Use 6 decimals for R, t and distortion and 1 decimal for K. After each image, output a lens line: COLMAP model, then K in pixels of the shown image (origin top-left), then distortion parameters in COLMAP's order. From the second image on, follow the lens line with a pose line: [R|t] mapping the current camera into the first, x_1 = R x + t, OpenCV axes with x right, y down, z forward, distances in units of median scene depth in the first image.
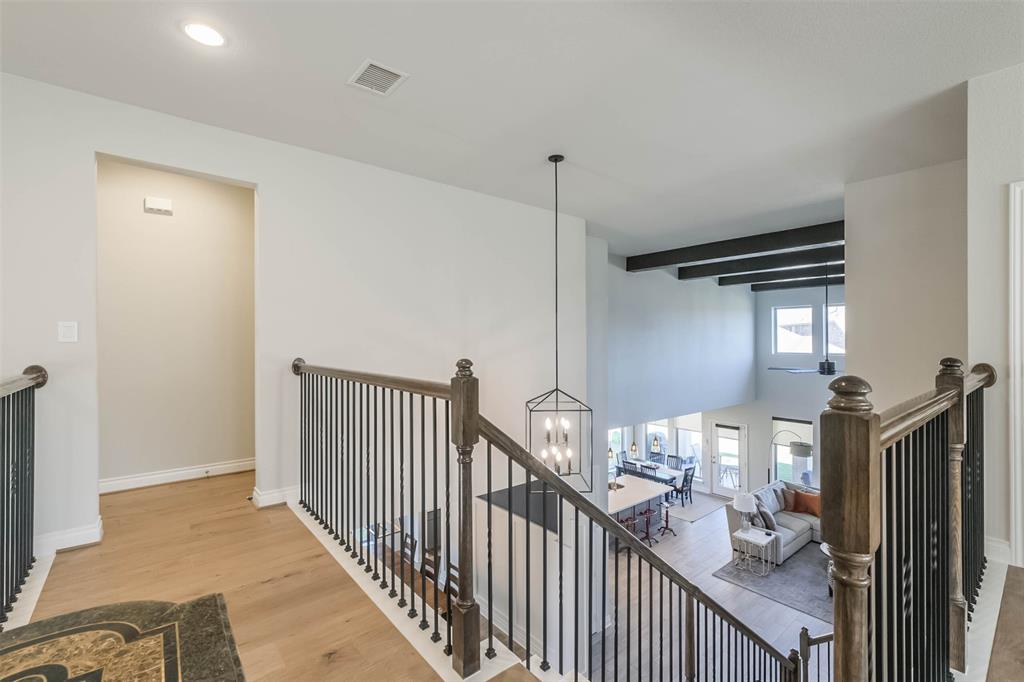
lens RADIAL K [[447.3, 0, 512.0], [0, 447.3, 341.0], [0, 0, 1]] dist [-0.001761, 0.000450]
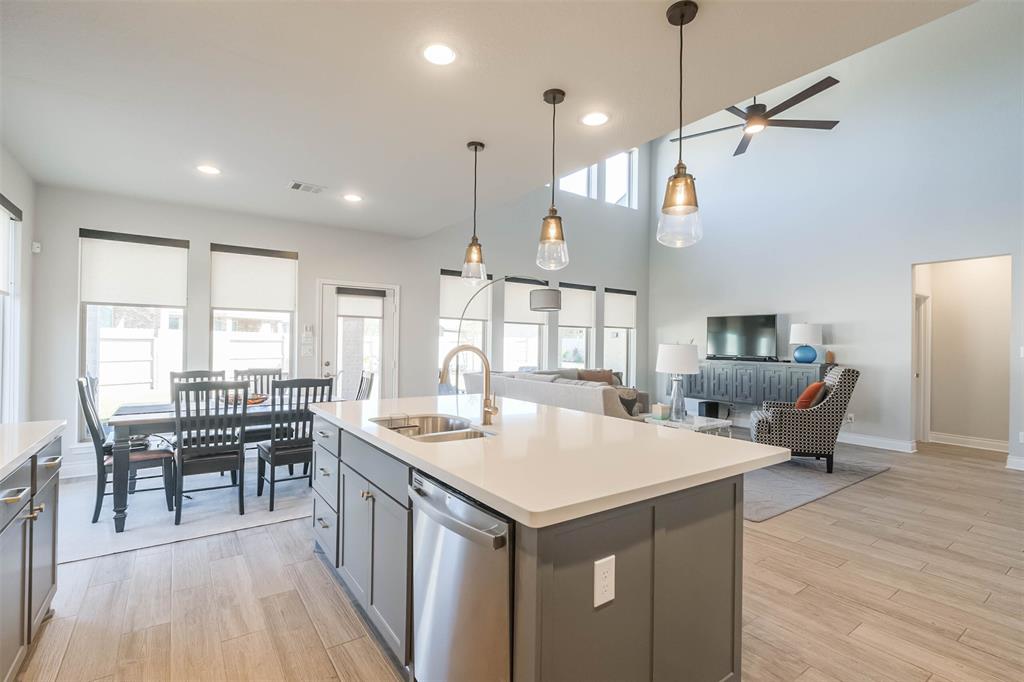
lens RADIAL K [[478.7, 0, 512.0], [0, 478.7, 341.0], [0, 0, 1]] dist [0.000851, 0.000207]
pose [[0.079890, 0.006199, 0.996784, -0.002736], [-0.005953, 0.999966, -0.005742, 0.256397], [-0.996786, -0.005475, 0.079925, 0.841856]]
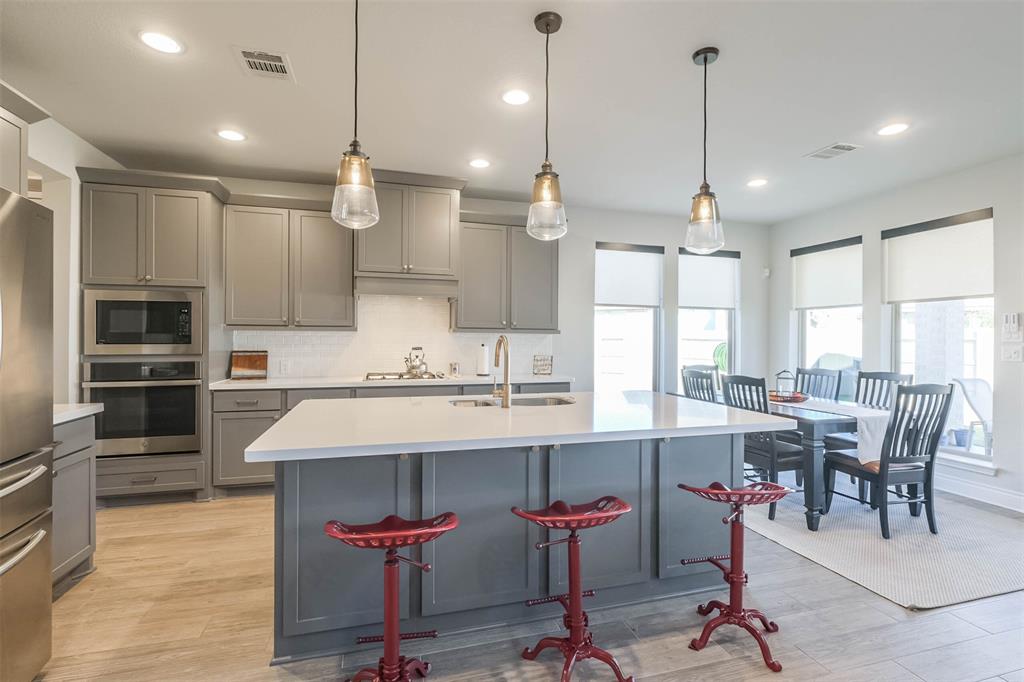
lens RADIAL K [[478.7, 0, 512.0], [0, 478.7, 341.0], [0, 0, 1]] dist [0.000851, 0.000207]
pose [[0.918028, 0.008176, -0.396432, 0.292621], [-0.006728, 0.999965, 0.005042, 0.257156], [0.396459, -0.001962, 0.918050, 0.662989]]
